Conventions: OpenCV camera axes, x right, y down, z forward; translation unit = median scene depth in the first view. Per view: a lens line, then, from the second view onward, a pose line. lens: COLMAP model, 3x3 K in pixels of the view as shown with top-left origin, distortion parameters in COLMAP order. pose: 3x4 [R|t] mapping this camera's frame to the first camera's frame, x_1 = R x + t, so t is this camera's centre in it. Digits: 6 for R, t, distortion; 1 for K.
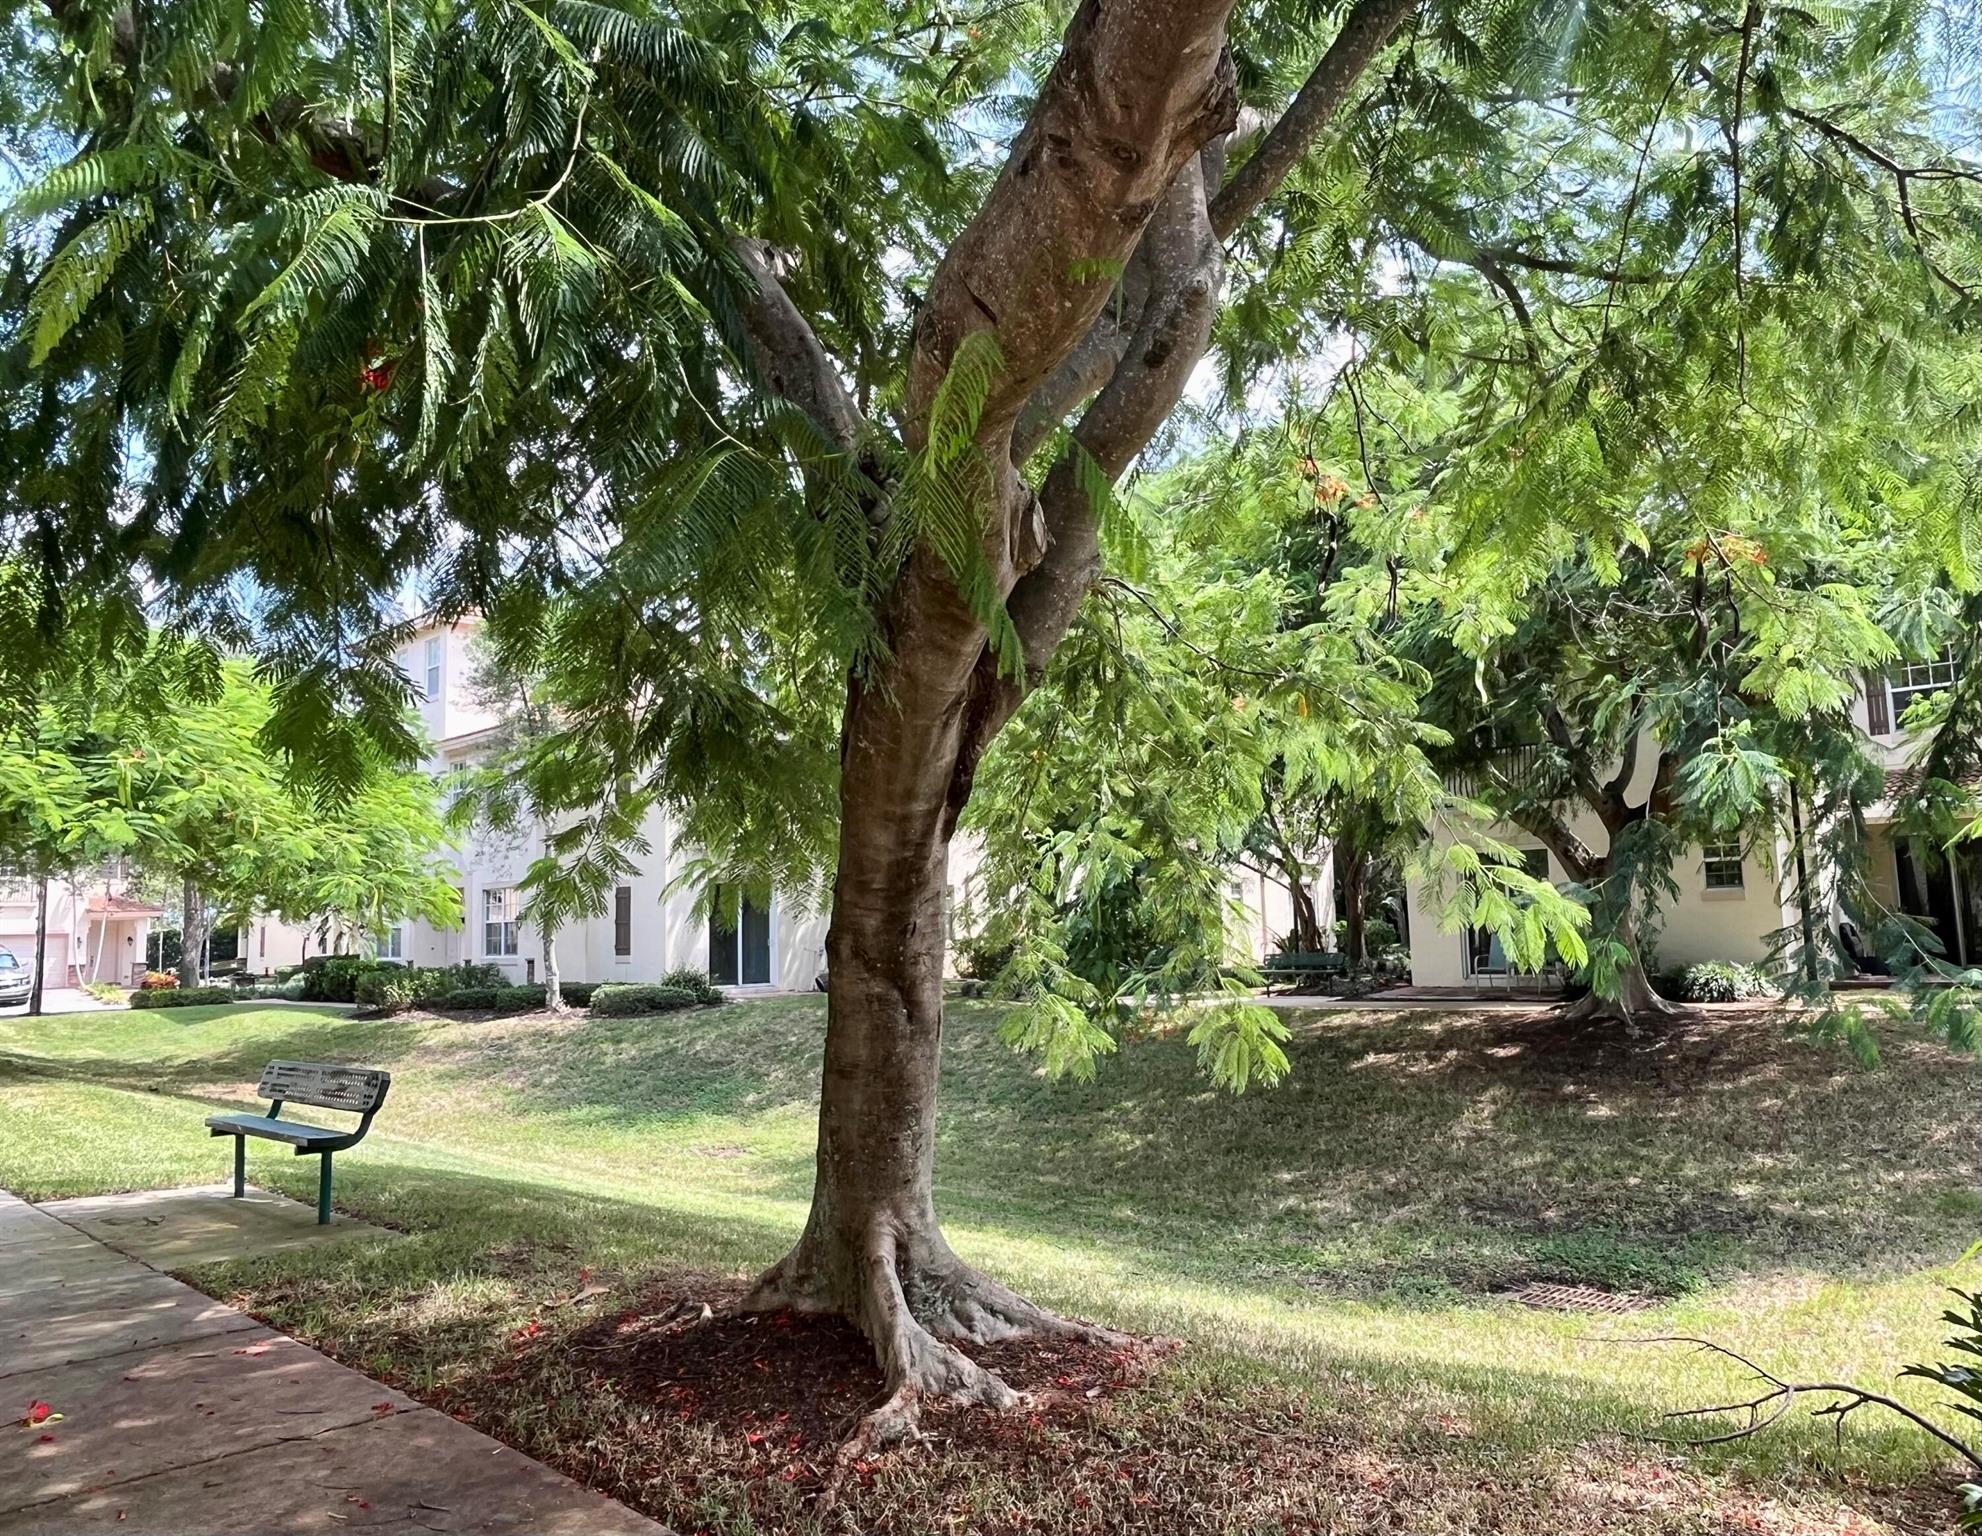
lens RADIAL K [[1342.8, 0, 991.0], [0, 1342.8, 768.0], [0, 0, 1]] dist [-0.005567, -0.003967]
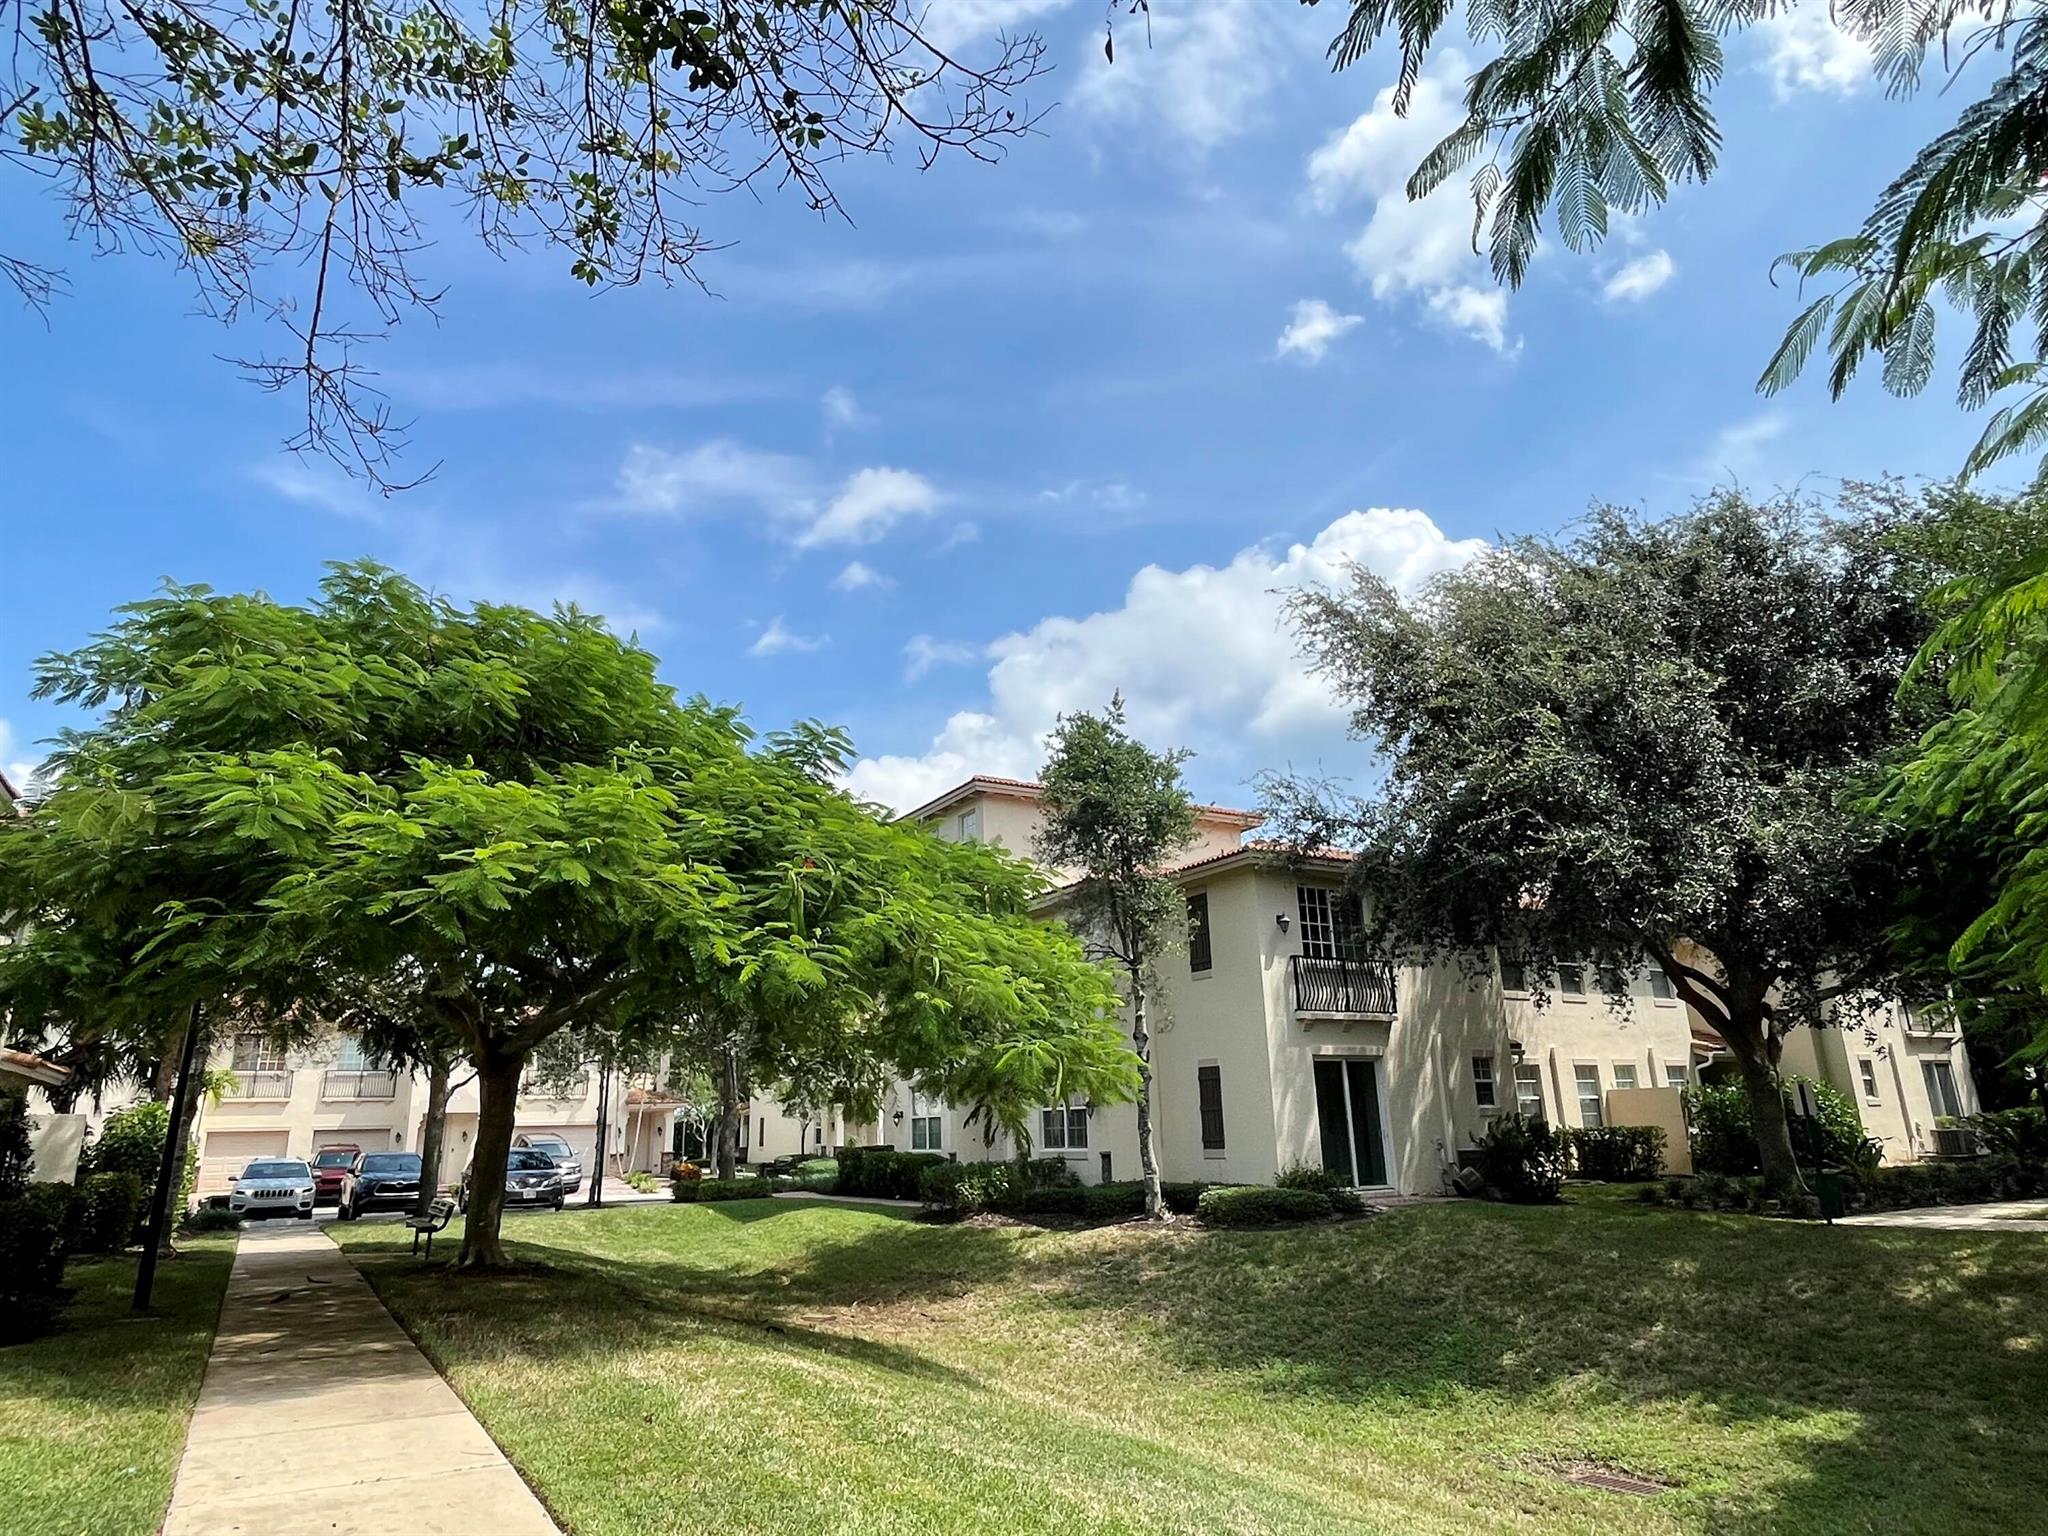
lens RADIAL K [[1217.2, 0, 1024.0], [0, 1217.2, 768.0], [0, 0, 1]] dist [0.007646, 0.000761]
pose [[0.964506, -0.073234, -0.253703, -0.188712], [0.031142, 0.985615, -0.166115, 0.027927], [0.262219, 0.152318, 0.952912, 0.208434]]
